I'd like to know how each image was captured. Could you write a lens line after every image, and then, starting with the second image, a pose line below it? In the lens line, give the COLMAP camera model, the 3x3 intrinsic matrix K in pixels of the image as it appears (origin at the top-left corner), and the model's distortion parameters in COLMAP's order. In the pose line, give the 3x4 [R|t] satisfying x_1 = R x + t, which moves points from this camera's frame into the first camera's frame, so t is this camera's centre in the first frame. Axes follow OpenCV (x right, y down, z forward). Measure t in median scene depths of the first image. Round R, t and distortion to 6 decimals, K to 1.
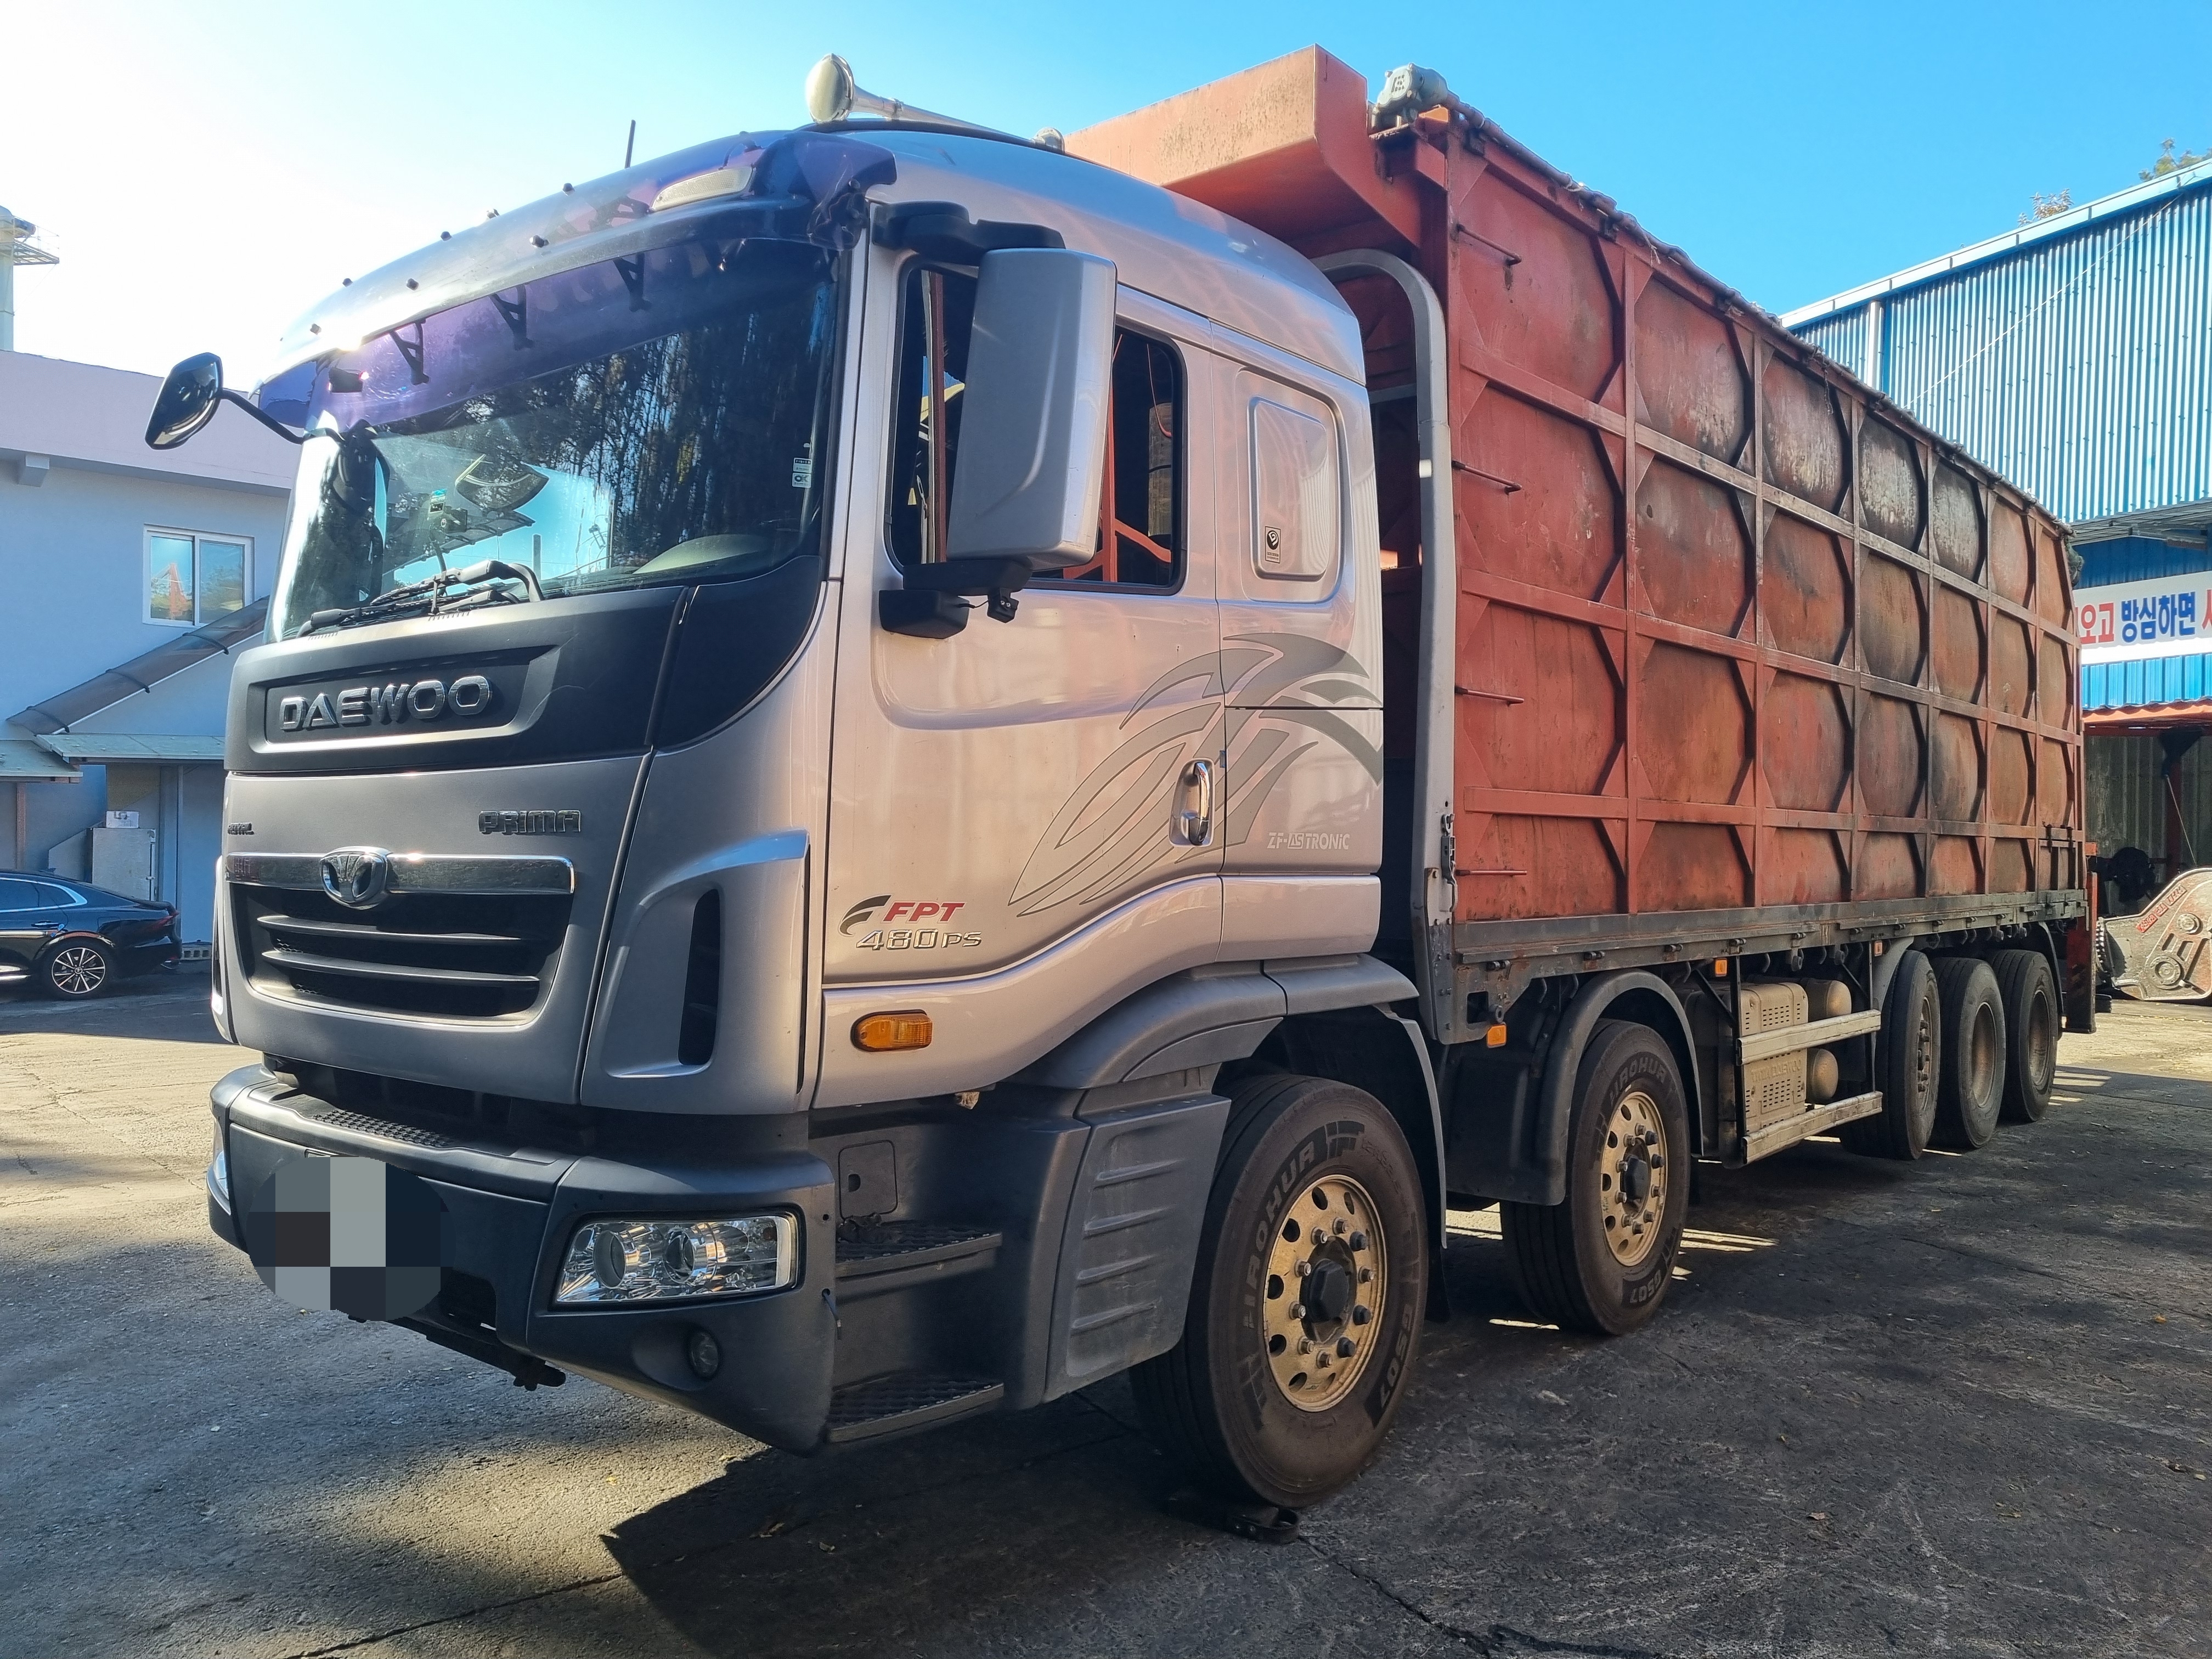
lens RADIAL K [[1700.8, 0, 1111.1], [0, 1700.8, 832.4], [0, 0, 1]] dist [0.054888, -0.033978]
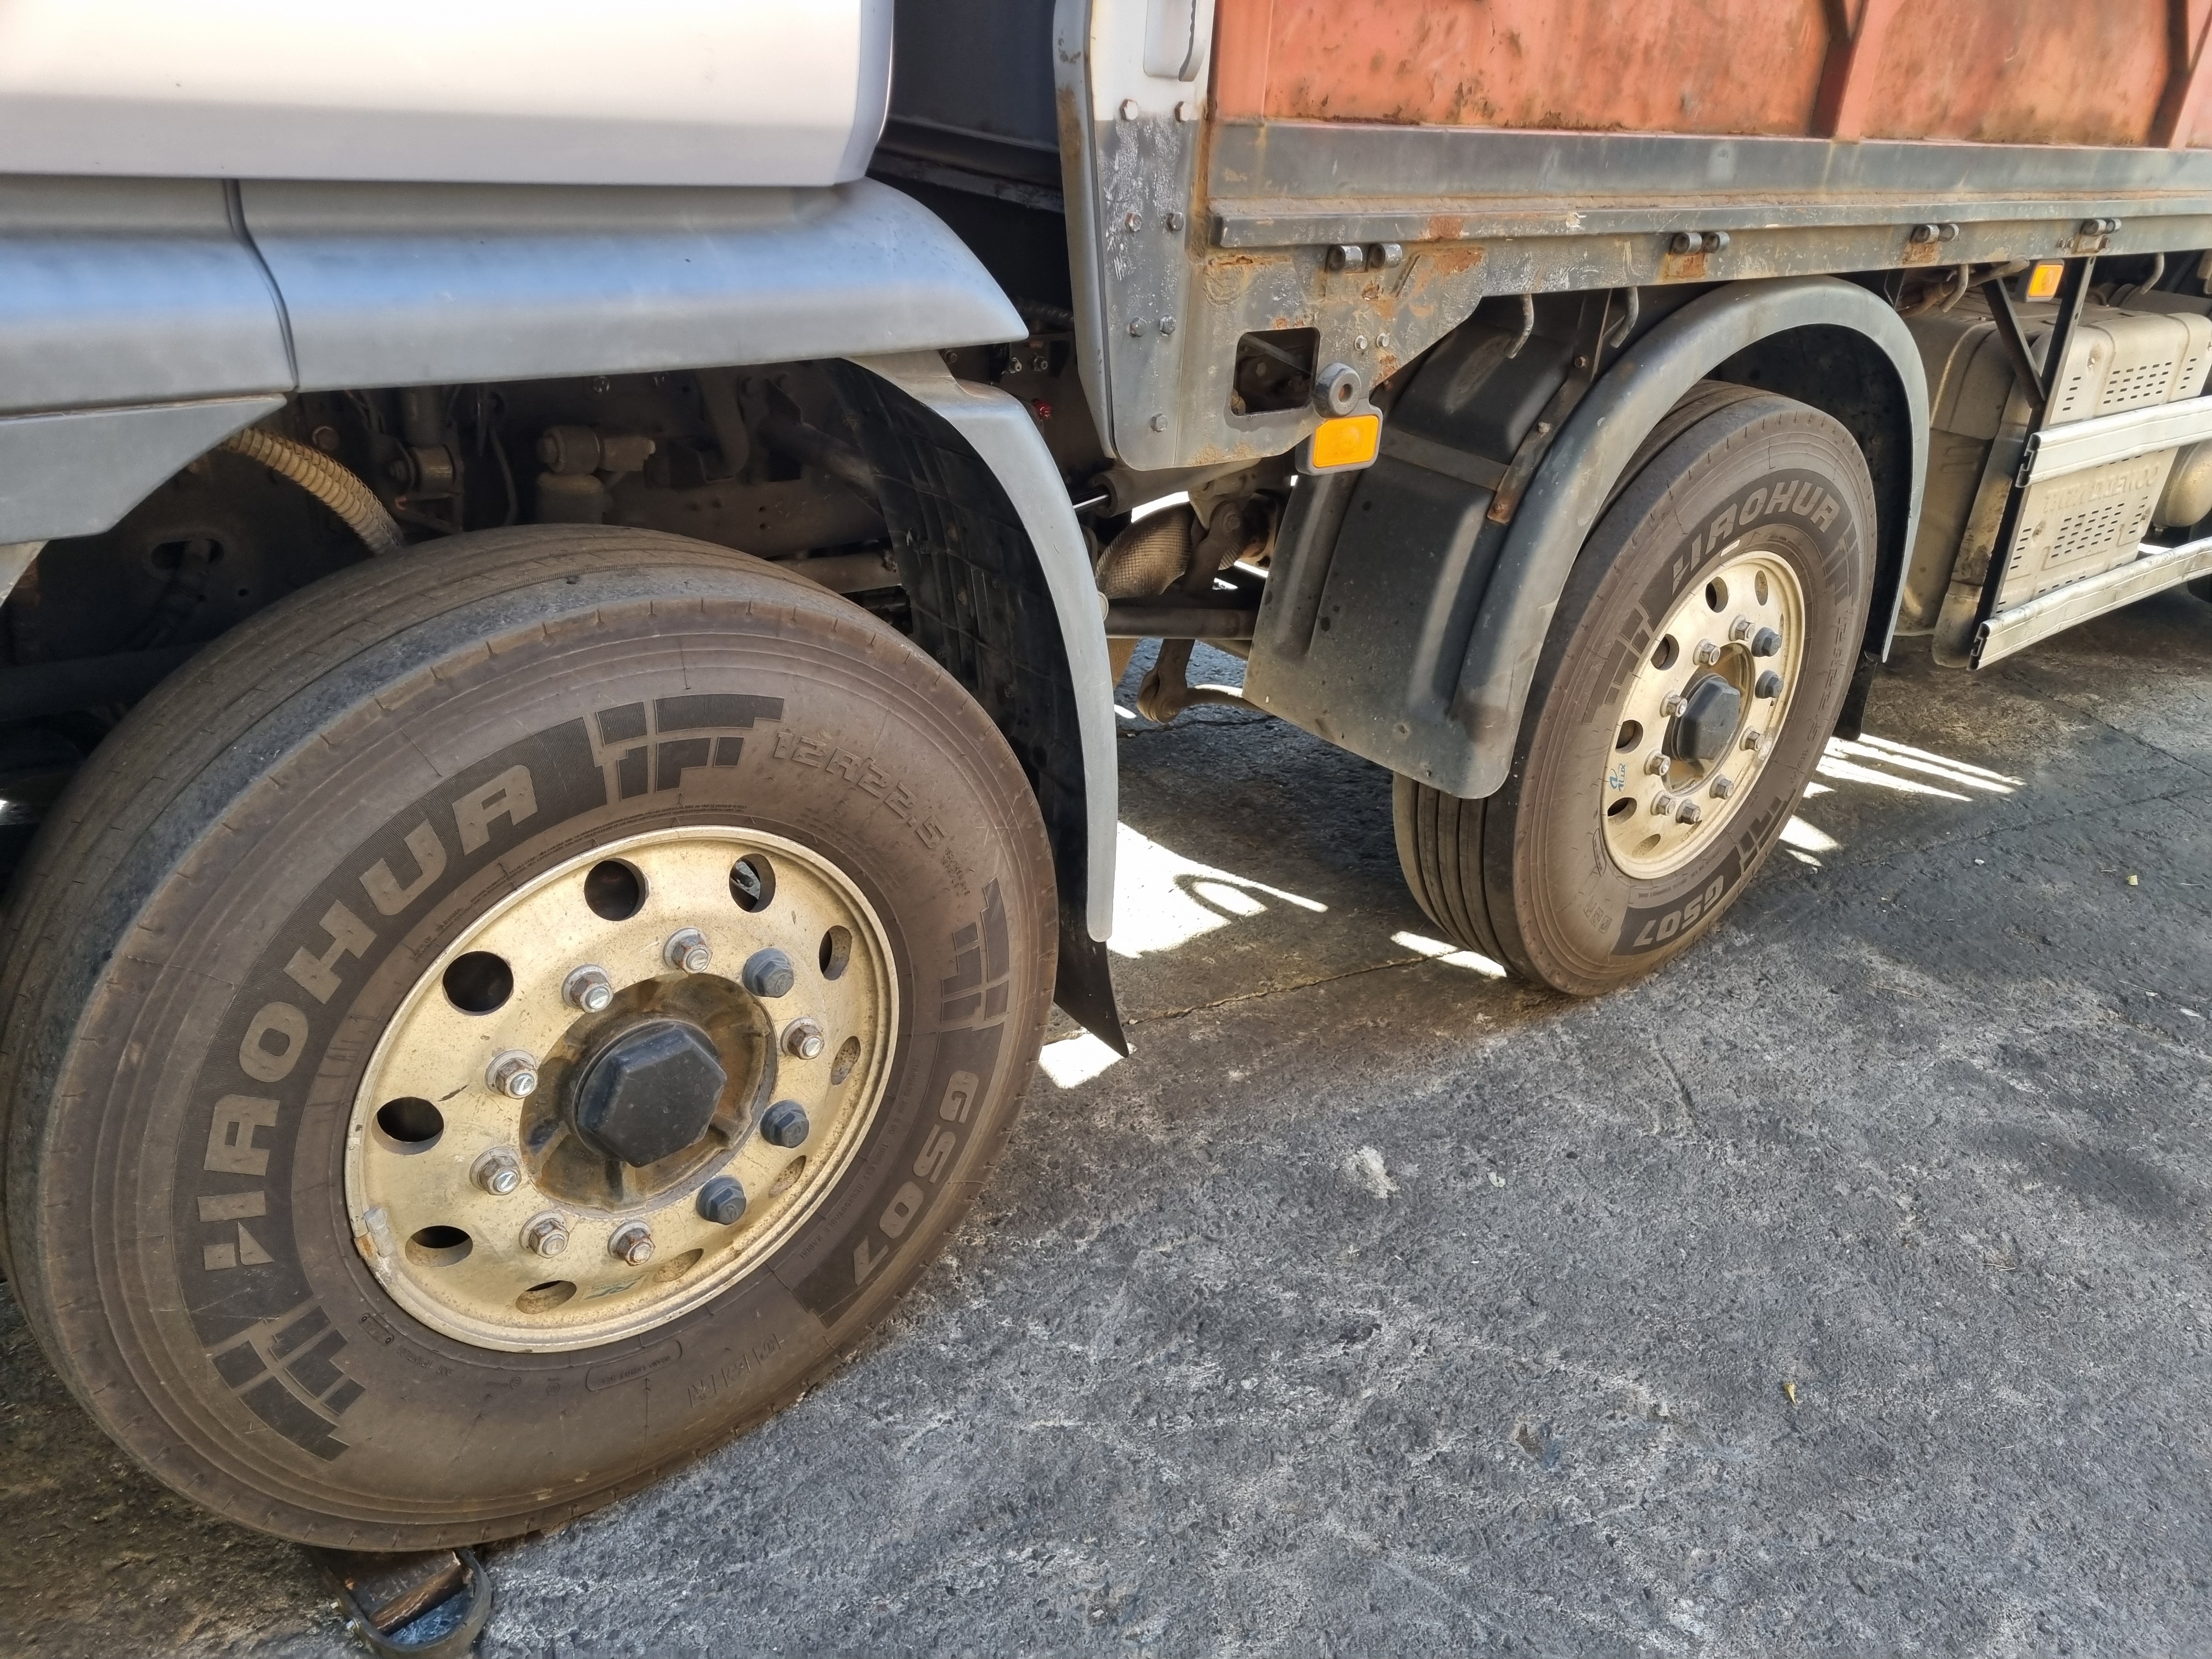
lens RADIAL K [[1700.8, 0, 1127.5], [0, 1700.8, 889.6], [0, 0, 1]] dist [0.054888, -0.033978]
pose [[0.984247, 0.135612, -0.113431, 0.208755], [-0.068274, 0.883365, 0.463686, 0.026118], [0.163083, -0.448637, 0.878709, 0.526052]]
